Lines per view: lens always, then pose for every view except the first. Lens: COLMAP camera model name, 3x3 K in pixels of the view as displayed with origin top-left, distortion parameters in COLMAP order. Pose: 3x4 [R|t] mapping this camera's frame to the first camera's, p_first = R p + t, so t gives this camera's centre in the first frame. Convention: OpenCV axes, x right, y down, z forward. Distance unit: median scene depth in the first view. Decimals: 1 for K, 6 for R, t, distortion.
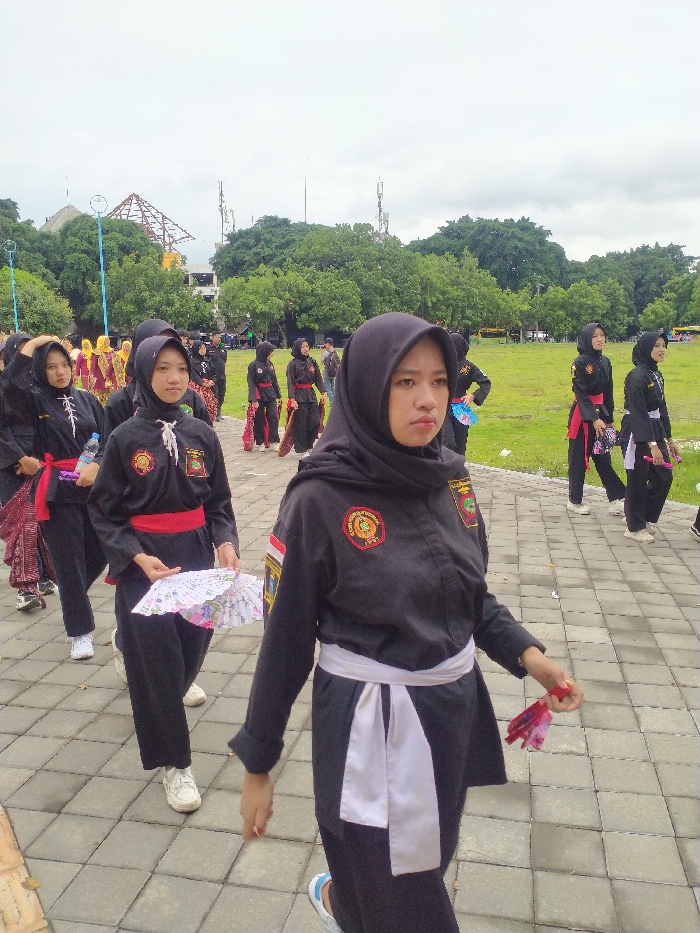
lens RADIAL K [[778.2, 0, 349.0], [0, 778.2, 465.7], [0, 0, 1]] dist [0.067932, -0.132526]
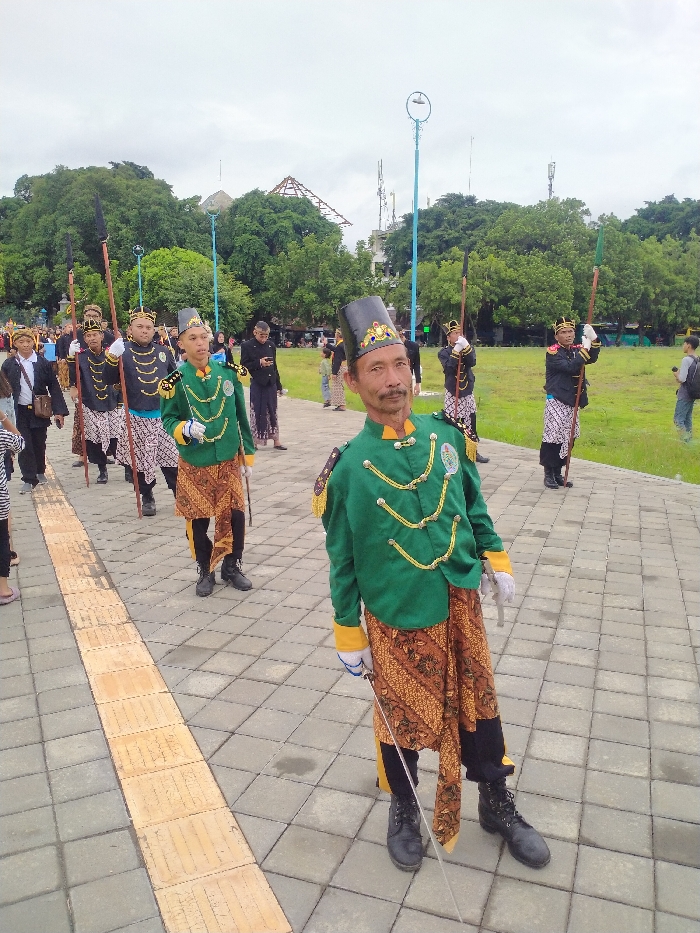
lens RADIAL K [[778.2, 0, 347.2], [0, 778.2, 466.8], [0, 0, 1]] dist [0.067932, -0.132526]
pose [[0.988780, 0.043016, -0.143050, -0.086300], [-0.041970, 0.999066, 0.010327, -0.020966], [0.143361, -0.004207, 0.989662, 0.127478]]
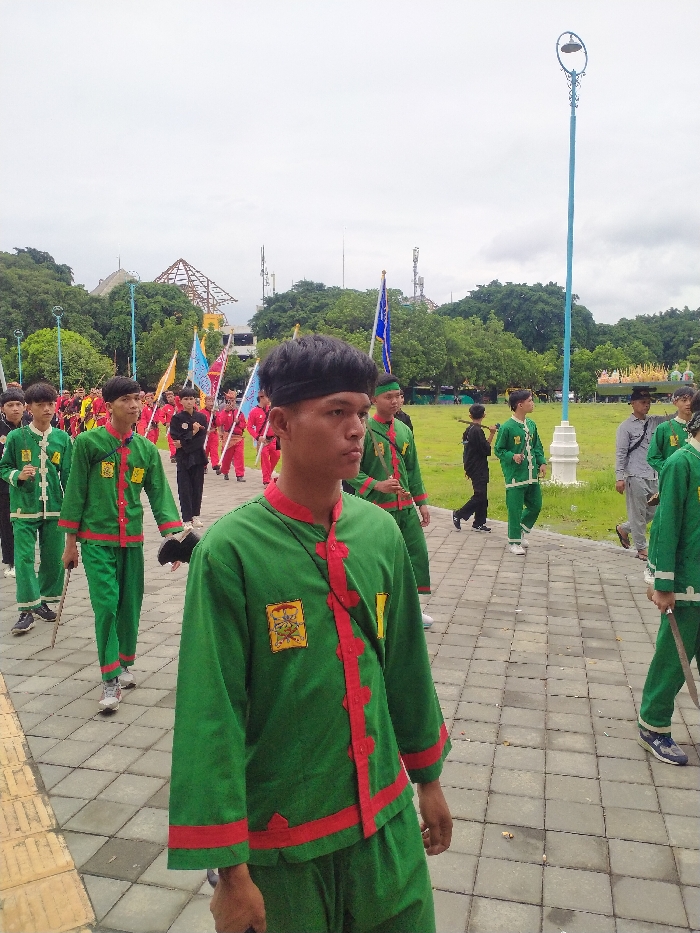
lens RADIAL K [[778.2, 0, 353.8], [0, 778.2, 465.0], [0, 0, 1]] dist [0.067932, -0.132526]
pose [[0.998755, 0.014008, -0.047868, 0.019269], [-0.017471, 0.997200, -0.072716, 0.004618], [0.046716, 0.073462, 0.996203, -0.032075]]
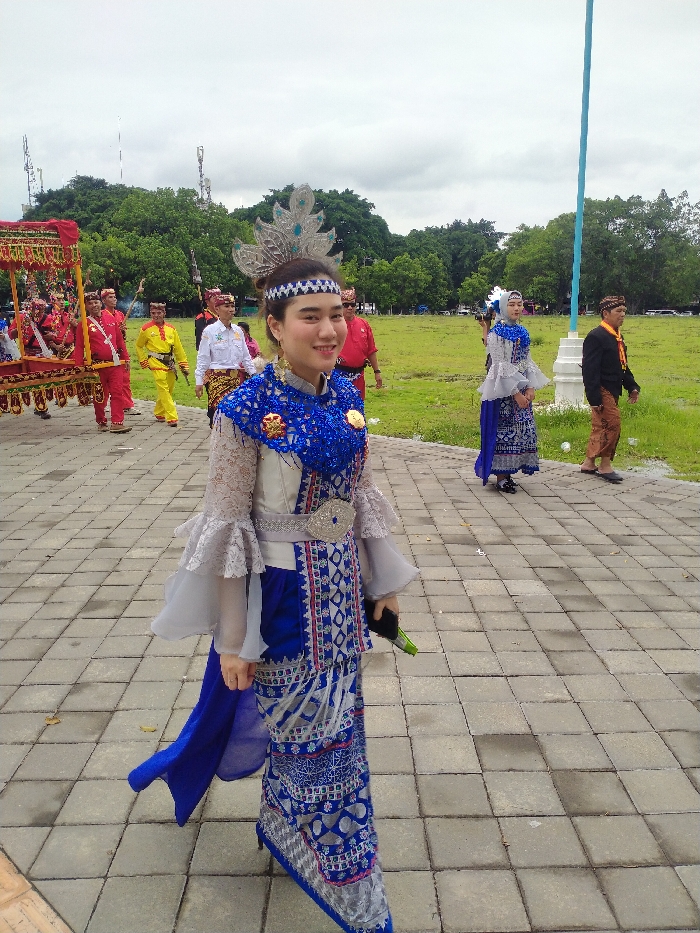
lens RADIAL K [[778.2, 0, 350.5], [0, 778.2, 467.2], [0, 0, 1]] dist [0.067932, -0.132526]
pose [[0.975744, -0.038943, 0.215422, -0.006033], [0.030854, 0.998691, 0.040786, 0.000297], [-0.216729, -0.033150, 0.975669, 0.002022]]
